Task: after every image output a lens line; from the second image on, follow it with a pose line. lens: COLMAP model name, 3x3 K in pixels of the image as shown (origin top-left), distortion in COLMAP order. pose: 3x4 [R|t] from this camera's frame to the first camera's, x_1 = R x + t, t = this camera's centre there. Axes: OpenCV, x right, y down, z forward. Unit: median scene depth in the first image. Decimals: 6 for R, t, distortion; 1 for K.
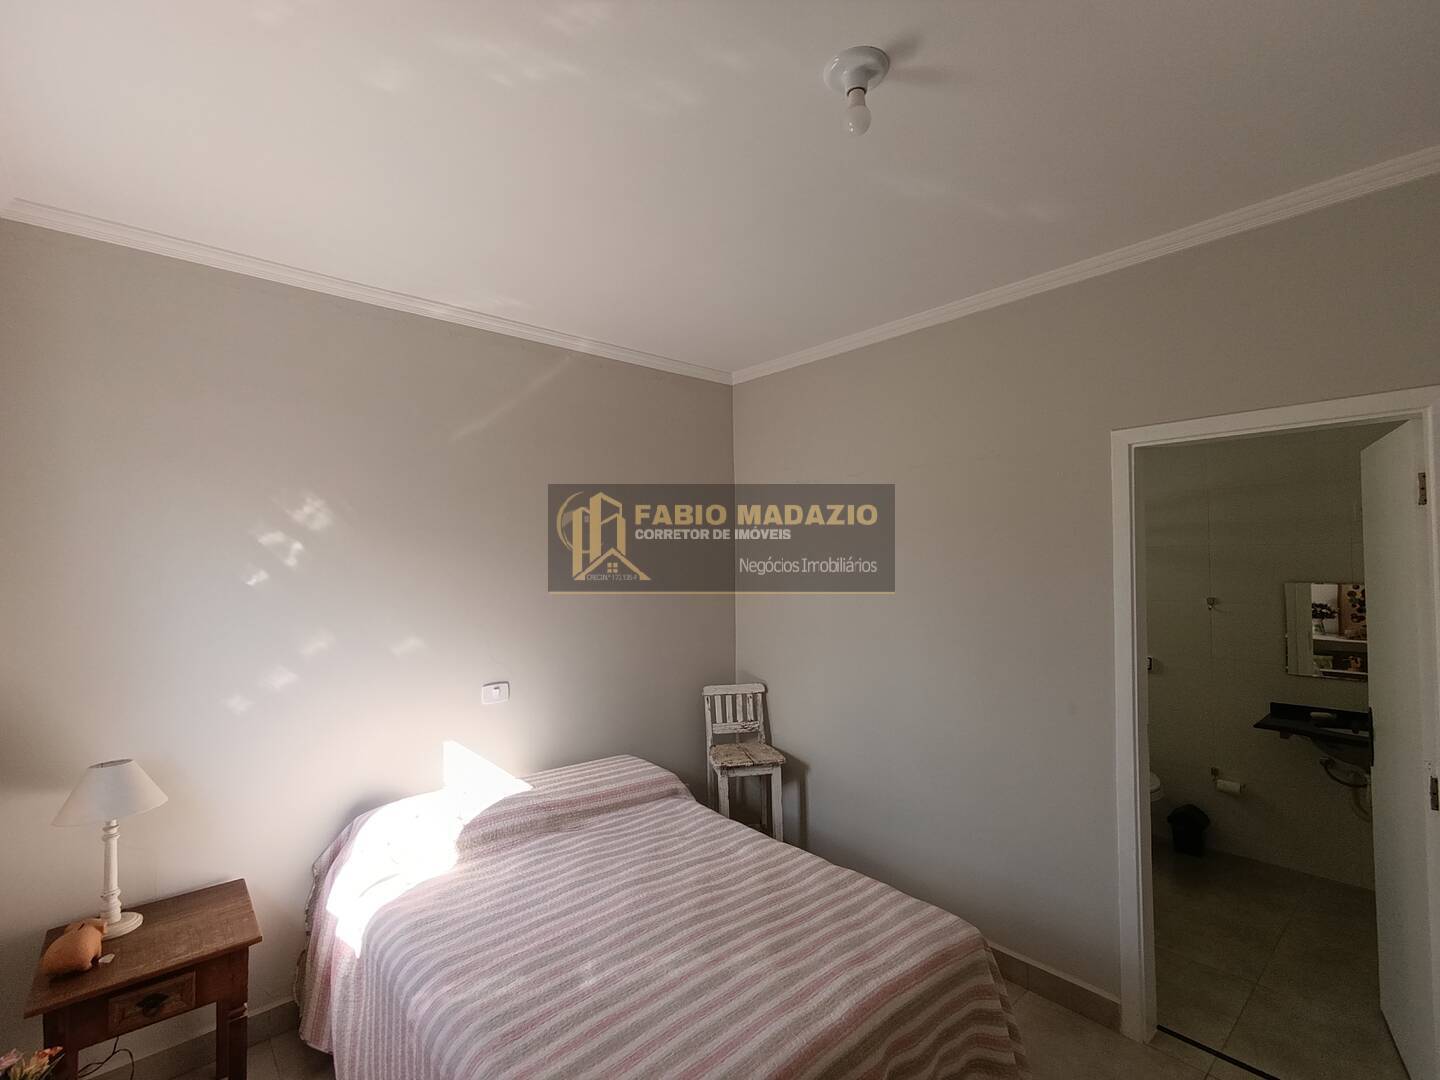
lens RADIAL K [[665.5, 0, 720.9], [0, 665.5, 550.6], [0, 0, 1]] dist [-0.004263, 0.004751]
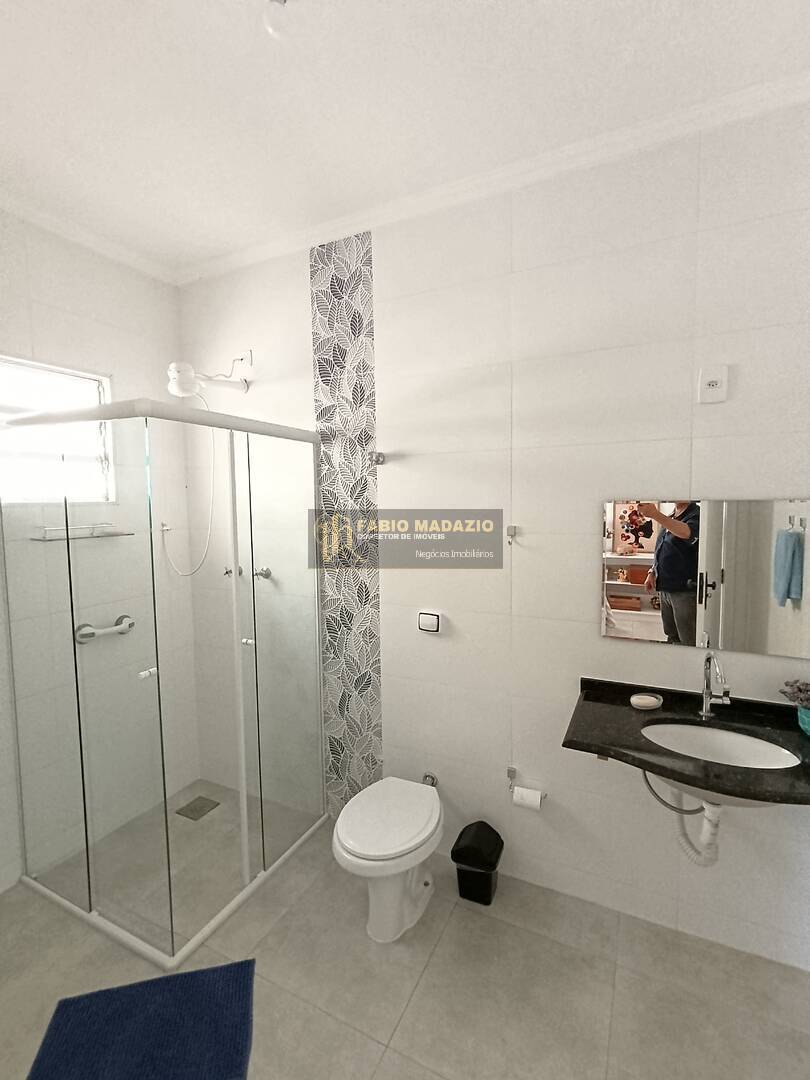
lens RADIAL K [[499.1, 0, 403.5], [0, 499.1, 538.6], [0, 0, 1]] dist [-0.004263, 0.004751]
pose [[0.925900, -0.034272, 0.376210, 0.319626], [-0.000620, 0.995737, 0.092234, 0.026755], [-0.377768, -0.085633, 0.921932, 0.413719]]
